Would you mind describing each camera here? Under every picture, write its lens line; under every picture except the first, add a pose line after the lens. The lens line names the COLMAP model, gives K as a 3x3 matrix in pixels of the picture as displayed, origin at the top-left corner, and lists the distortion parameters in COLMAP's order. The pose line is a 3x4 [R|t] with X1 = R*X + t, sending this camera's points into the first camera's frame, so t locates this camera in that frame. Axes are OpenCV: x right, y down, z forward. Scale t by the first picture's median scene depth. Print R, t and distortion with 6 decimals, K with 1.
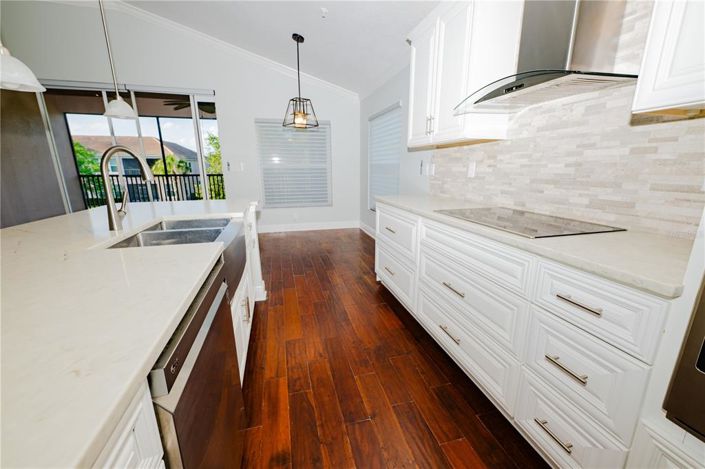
lens RADIAL K [[279.4, 0, 352.5], [0, 279.4, 234.5], [0, 0, 1]] dist [0.000956, 0.000181]
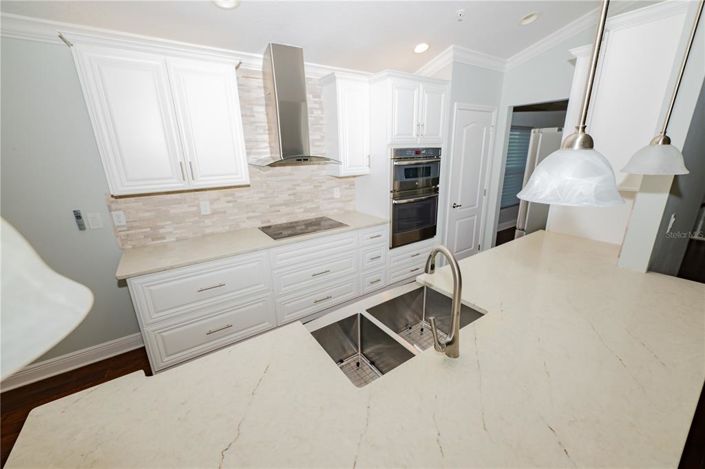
lens RADIAL K [[279.4, 0, 352.5], [0, 279.4, 234.5], [0, 0, 1]] dist [0.000956, 0.000181]
pose [[-0.336709, -0.258380, 0.905465, -1.054365], [0.248879, 0.902996, 0.350225, -0.501056], [-0.908122, 0.343275, -0.239741, 1.023980]]
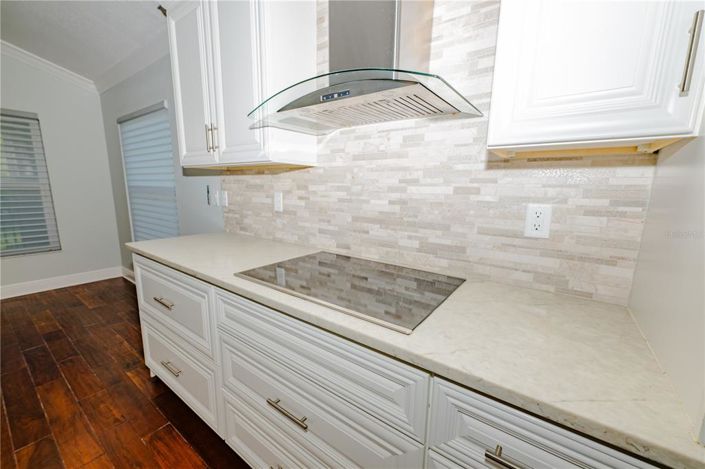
lens RADIAL K [[279.4, 0, 352.5], [0, 279.4, 234.5], [0, 0, 1]] dist [0.000956, 0.000181]
pose [[0.769164, -0.092243, 0.632359, 0.116771], [0.133345, 0.990913, -0.017647, -0.133820], [-0.624985, 0.097895, 0.774474, 0.376535]]
